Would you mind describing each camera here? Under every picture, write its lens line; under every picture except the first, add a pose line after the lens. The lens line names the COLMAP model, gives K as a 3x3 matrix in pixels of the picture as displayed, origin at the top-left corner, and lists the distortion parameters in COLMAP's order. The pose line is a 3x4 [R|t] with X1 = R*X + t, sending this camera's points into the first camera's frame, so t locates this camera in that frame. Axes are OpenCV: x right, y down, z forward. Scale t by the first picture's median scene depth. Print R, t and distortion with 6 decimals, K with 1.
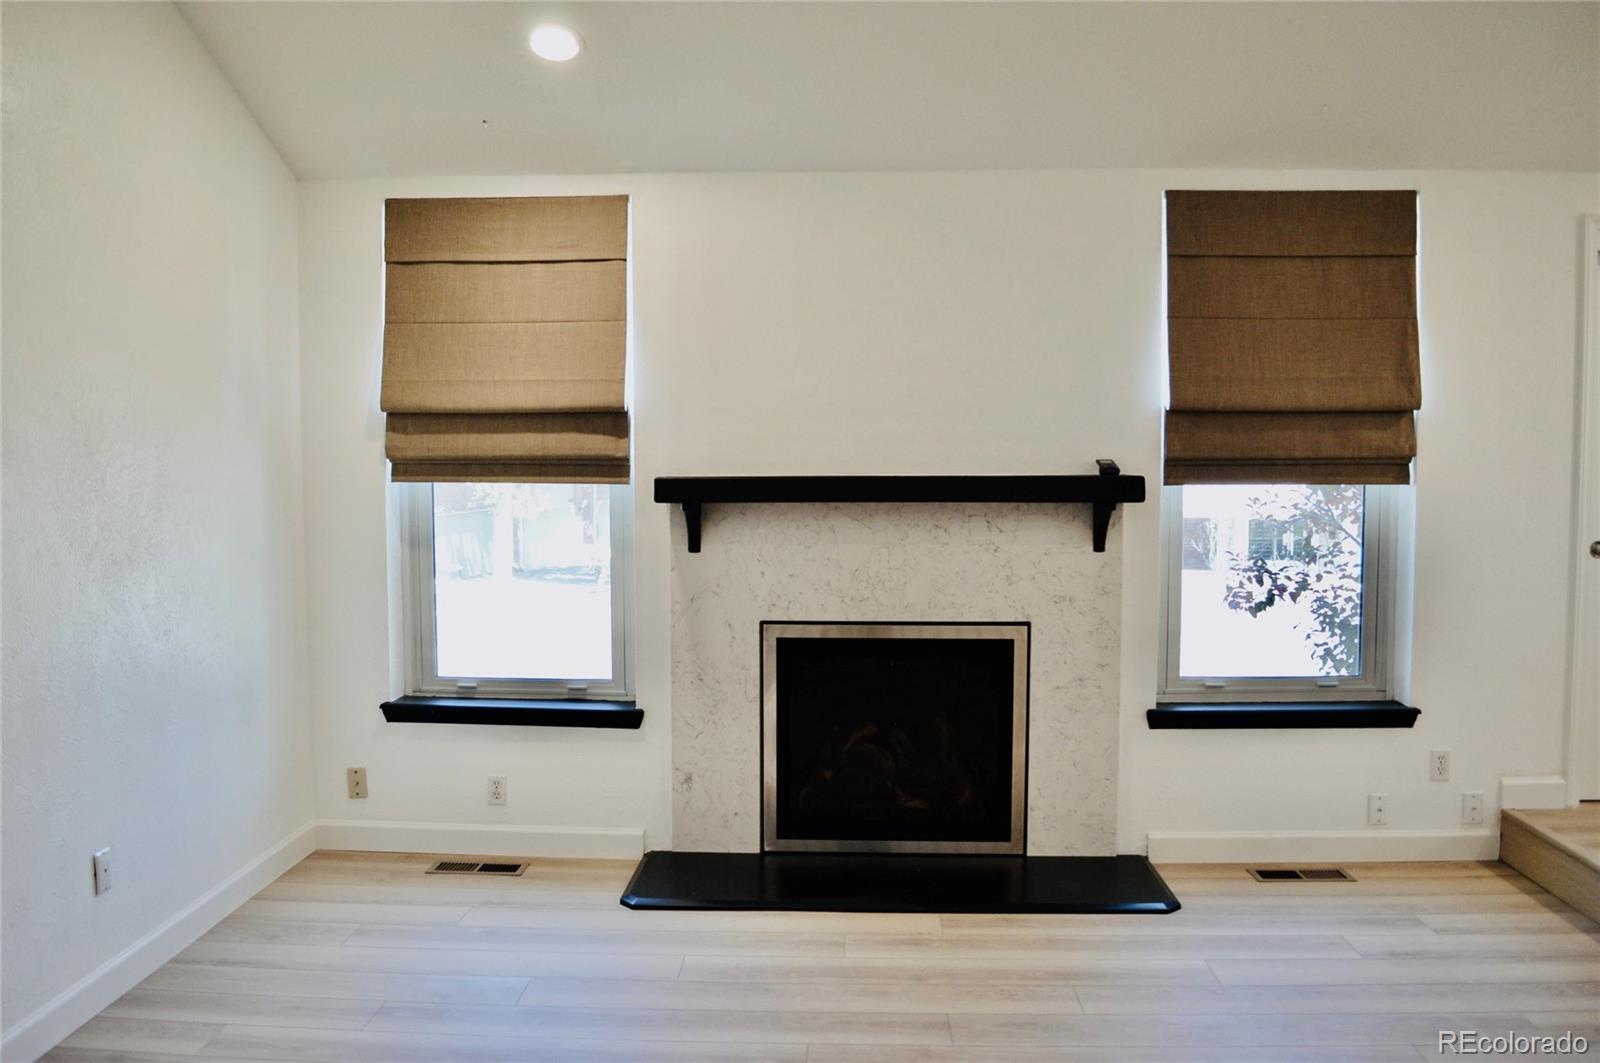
lens RADIAL K [[1281.3, 0, 788.6], [0, 1281.3, 524.8], [0, 0, 1]] dist [-0.081539, 0.009291]
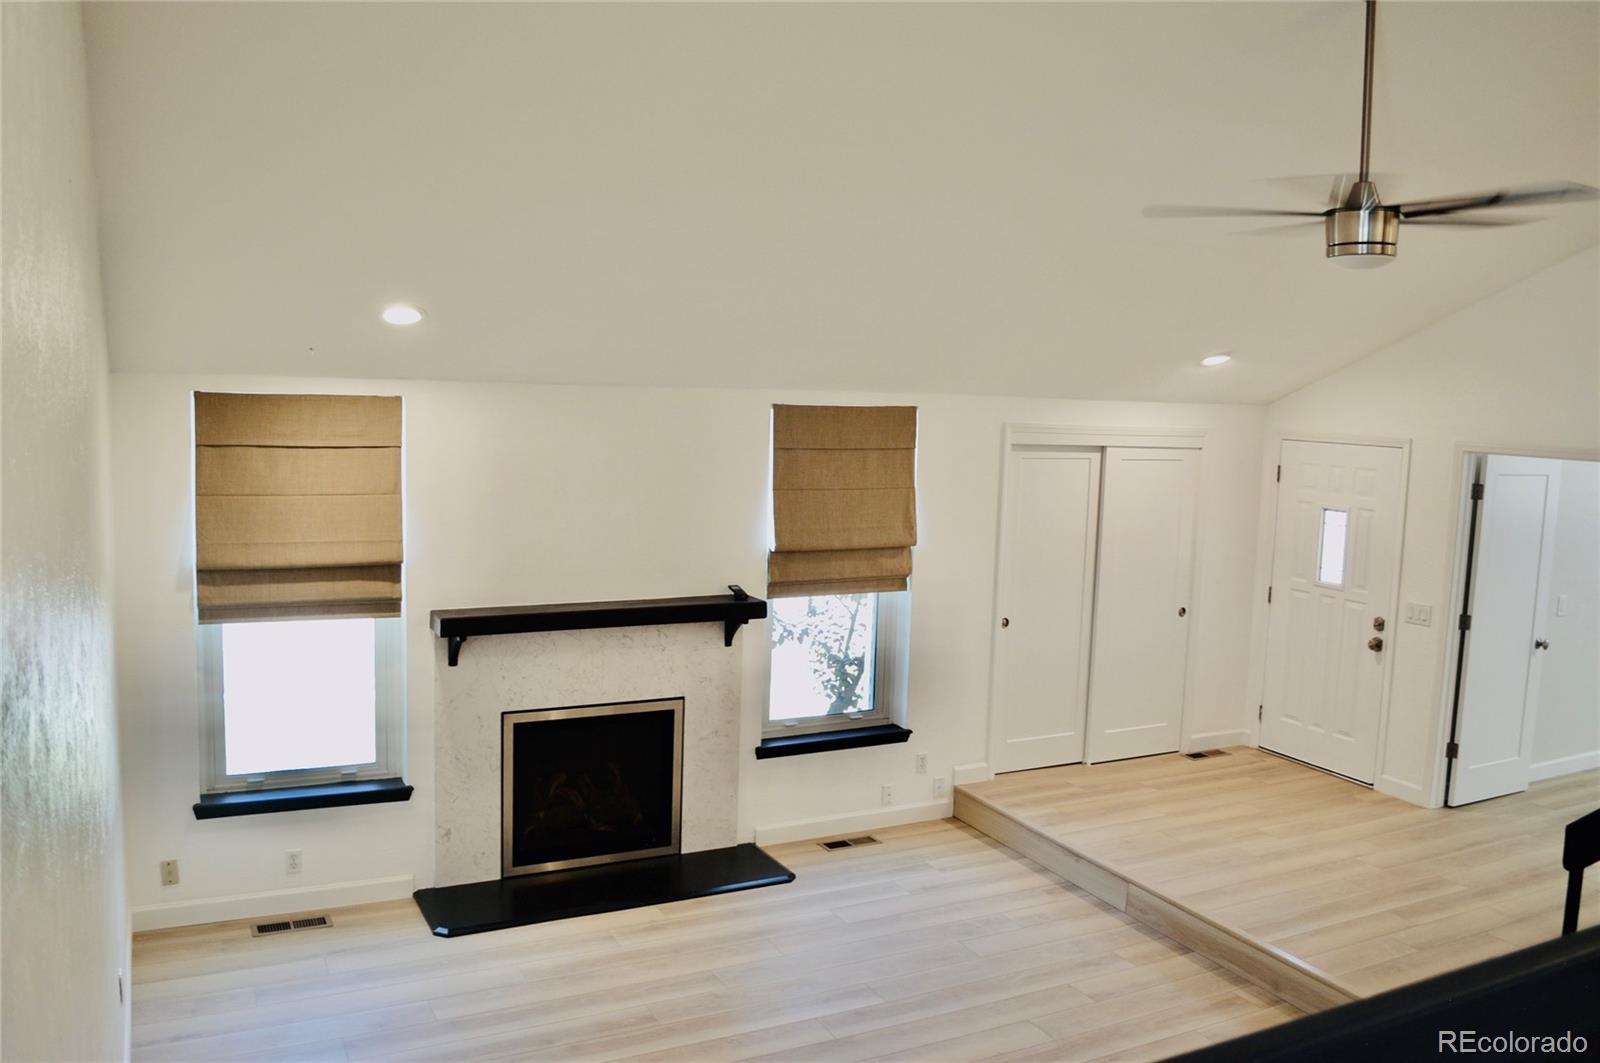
lens RADIAL K [[1281.3, 0, 788.6], [0, 1281.3, 524.8], [0, 0, 1]] dist [-0.081539, 0.009291]
pose [[0.868886, -0.025420, 0.494360, -0.424502], [-0.003329, 0.998358, 0.057187, -0.203648], [-0.495002, -0.051335, 0.867374, -0.316745]]
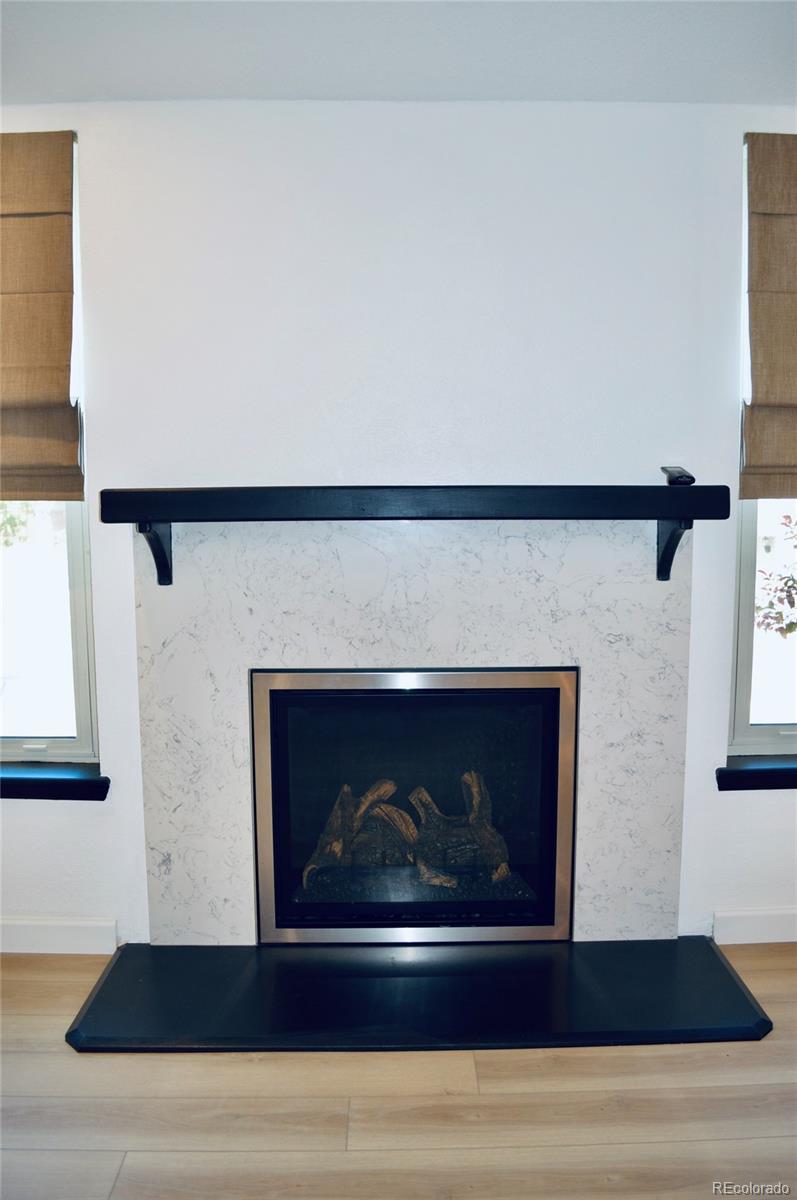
lens RADIAL K [[961.0, 0, 405.3], [0, 961.0, 590.5], [0, 0, 1]] dist [-0.081539, 0.009291]
pose [[0.997842, -0.009941, 0.064903, 0.037961], [0.006547, 0.998610, 0.052297, -0.005565], [-0.065333, -0.051759, 0.996520, 0.395823]]
